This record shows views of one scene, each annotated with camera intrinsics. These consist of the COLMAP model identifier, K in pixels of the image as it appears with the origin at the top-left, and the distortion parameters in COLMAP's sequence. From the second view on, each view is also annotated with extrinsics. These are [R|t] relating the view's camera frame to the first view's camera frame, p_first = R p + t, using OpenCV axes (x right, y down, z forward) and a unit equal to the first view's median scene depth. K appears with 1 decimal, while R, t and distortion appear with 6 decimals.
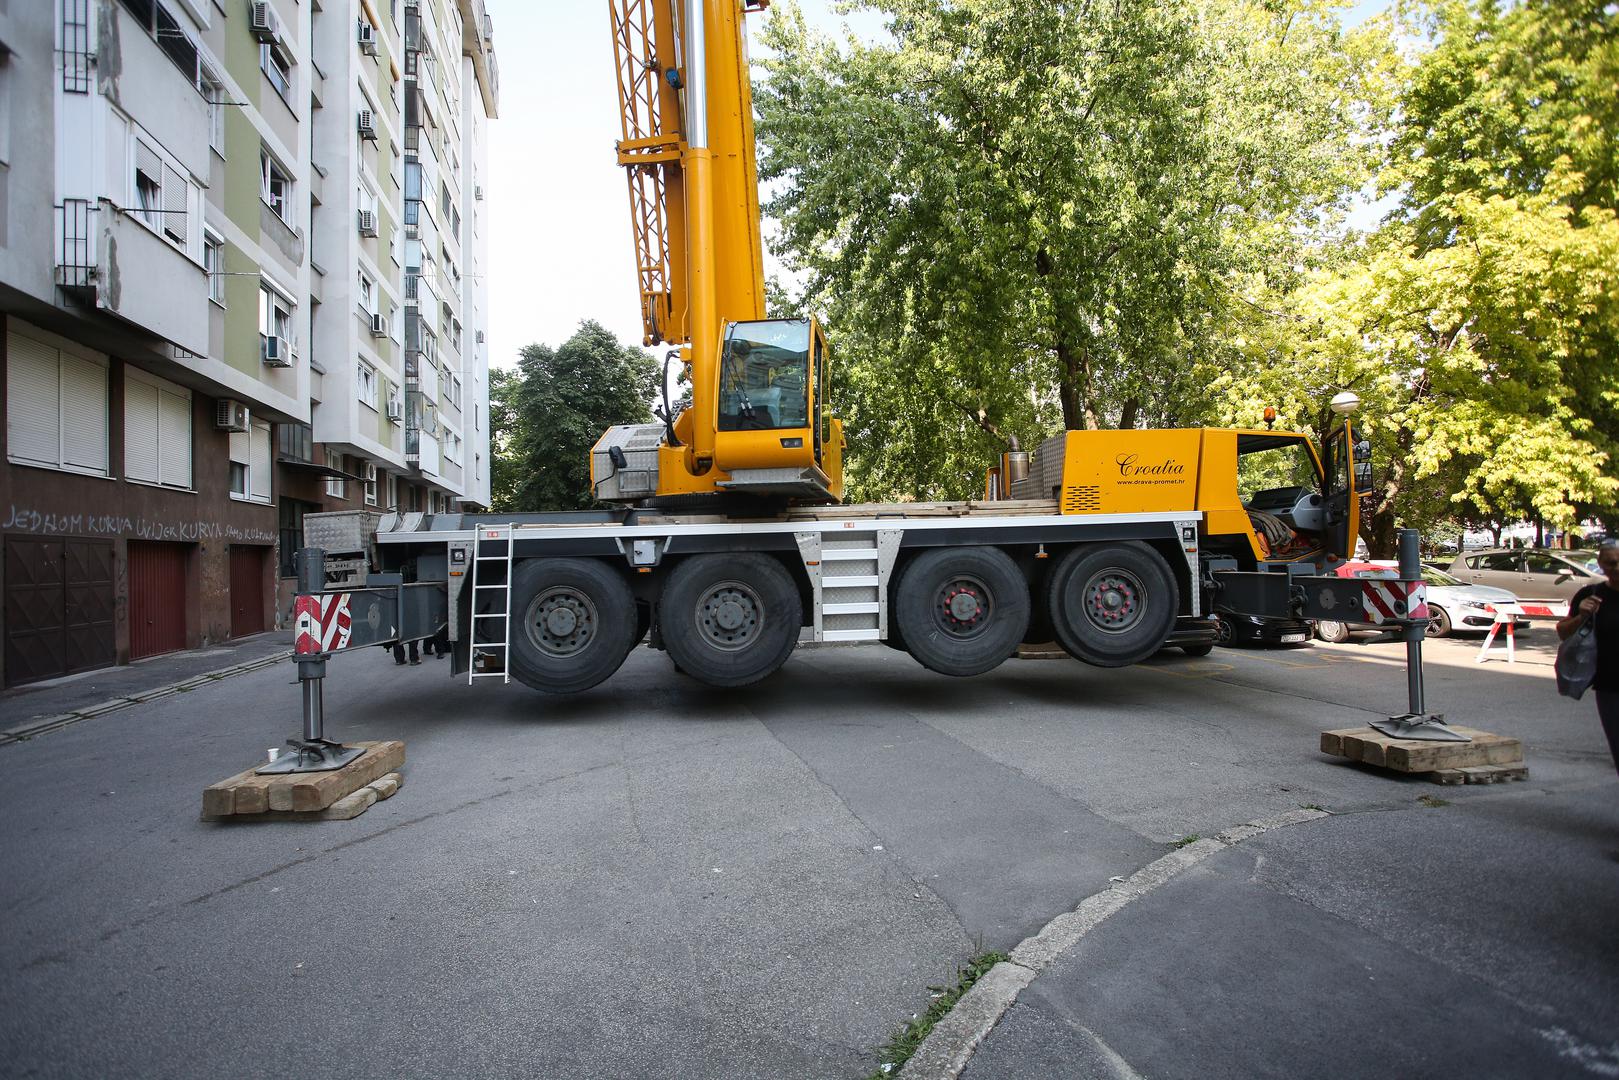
lens RADIAL K [[786.8, 0, 799.2], [0, 786.8, 532.1], [0, 0, 1]] dist [-0.069614, 0.029788]
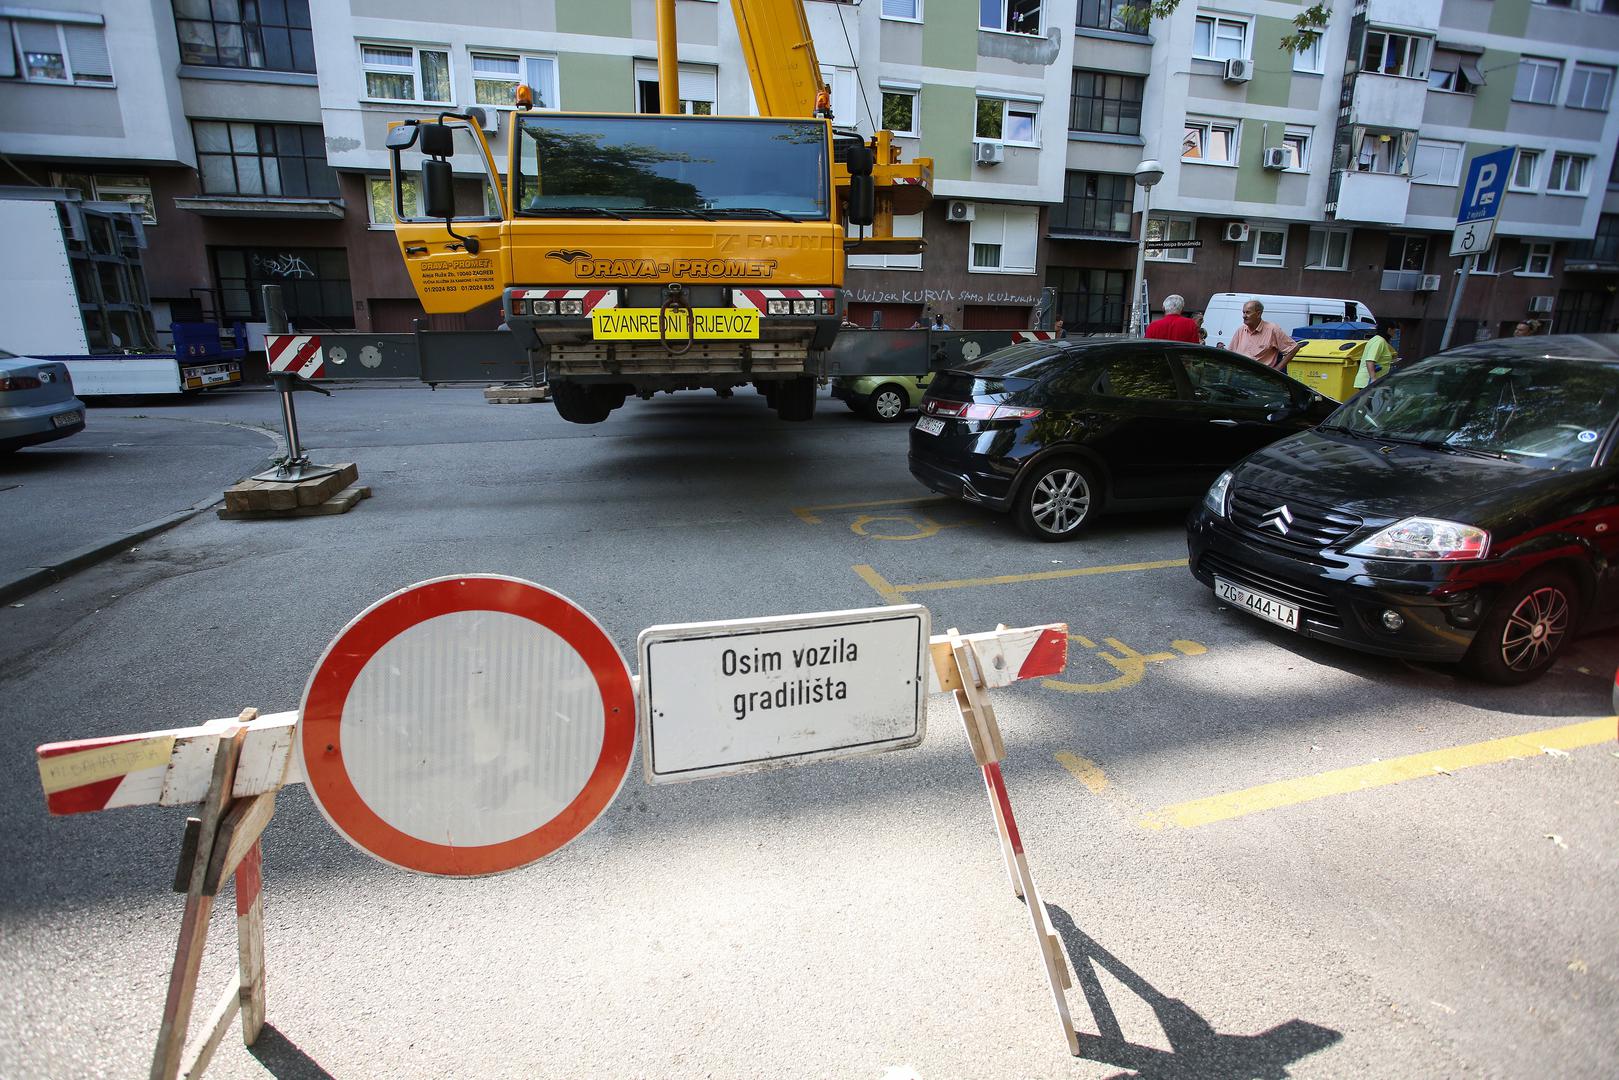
lens RADIAL K [[786.8, 0, 799.2], [0, 786.8, 532.1], [0, 0, 1]] dist [-0.069614, 0.029788]
pose [[0.005738, 0.268707, -0.963205, 1.003868], [0.023560, 0.962917, 0.268767, 0.032134], [0.999706, -0.024236, -0.000806, 0.880166]]
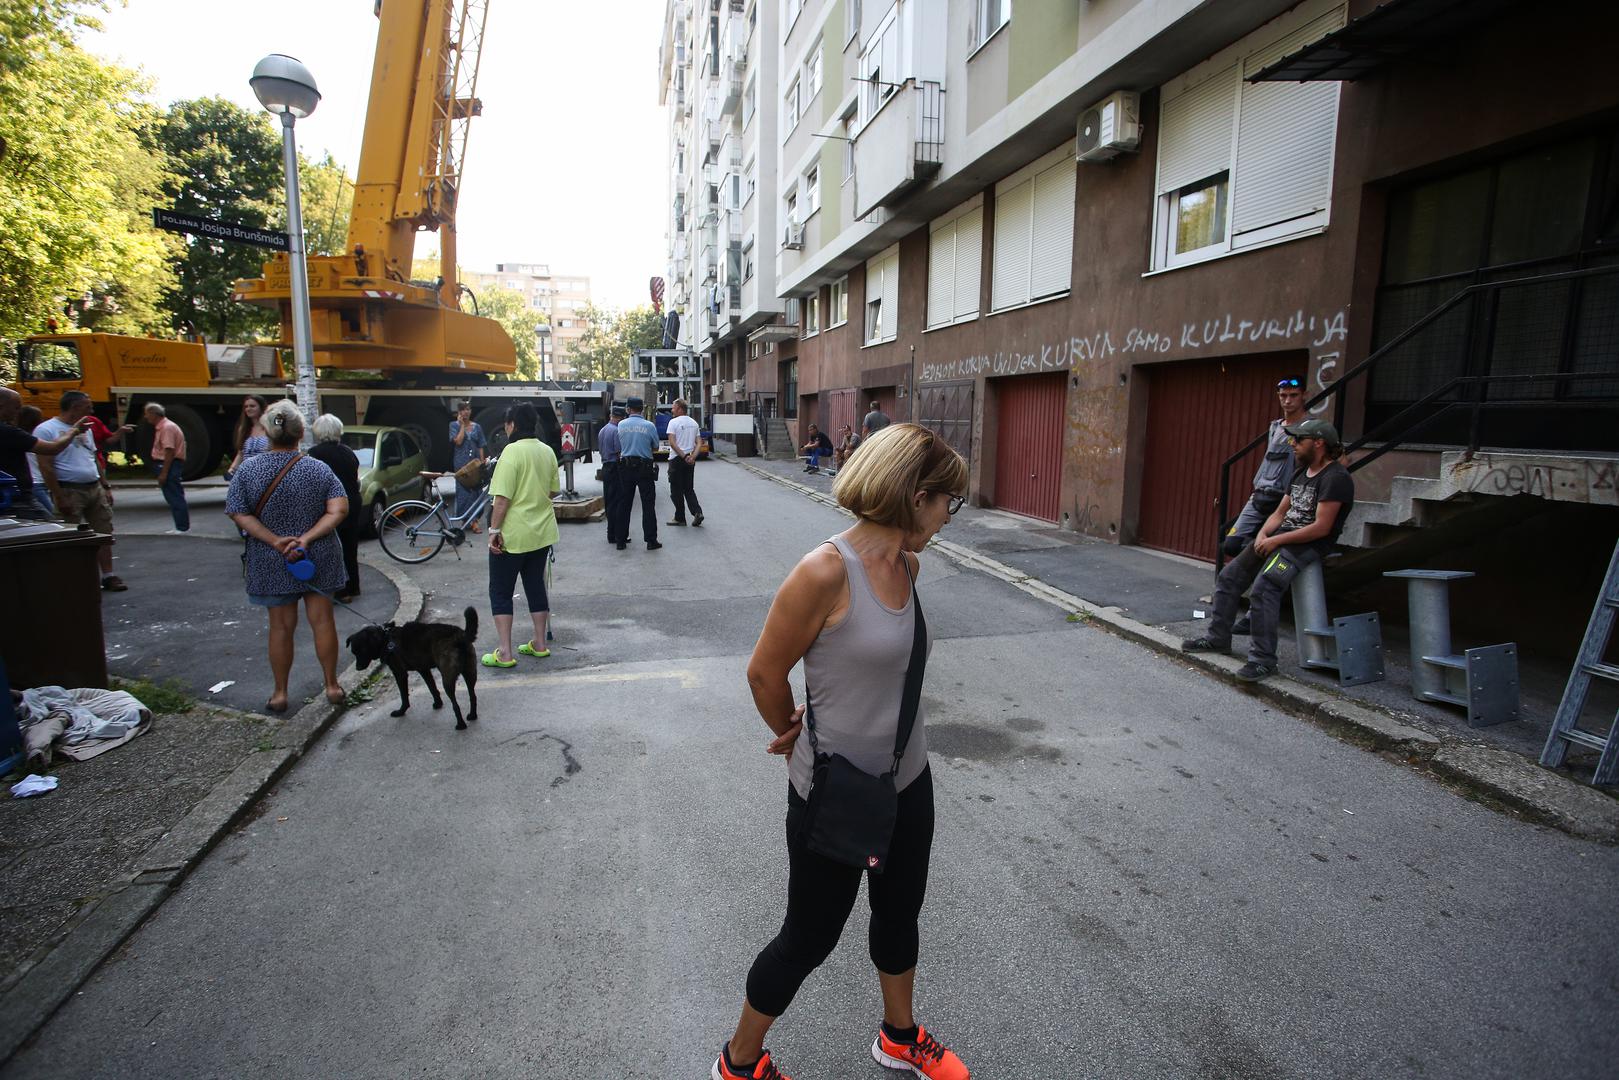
lens RADIAL K [[786.8, 0, 799.2], [0, 786.8, 532.1], [0, 0, 1]] dist [-0.069614, 0.029788]
pose [[-0.999810, 0.010498, 0.016418, -0.672663], [0.012356, 0.992993, 0.117527, 0.083742], [-0.015069, 0.117707, -0.992934, 2.011555]]
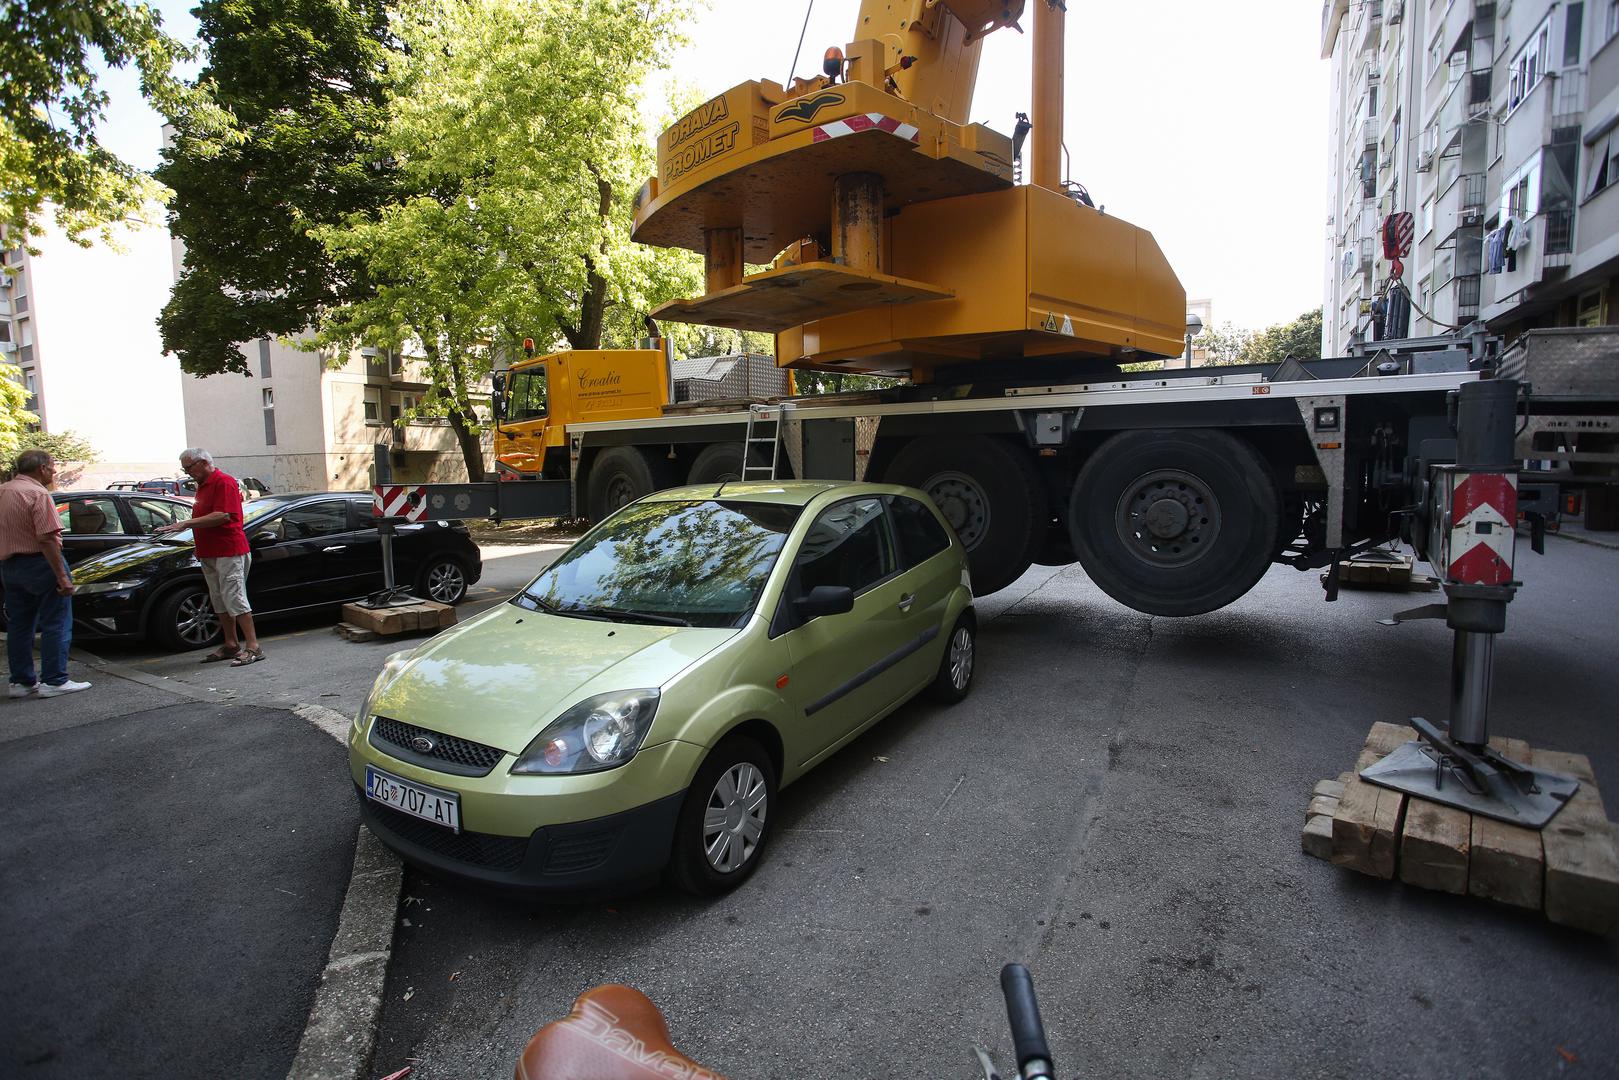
lens RADIAL K [[786.8, 0, 799.2], [0, 786.8, 532.1], [0, 0, 1]] dist [-0.069614, 0.029788]
pose [[-0.735176, -0.024049, 0.677449, -0.369503], [0.013997, 0.998619, 0.050640, 0.063745], [-0.677731, 0.046712, -0.733824, 1.330774]]
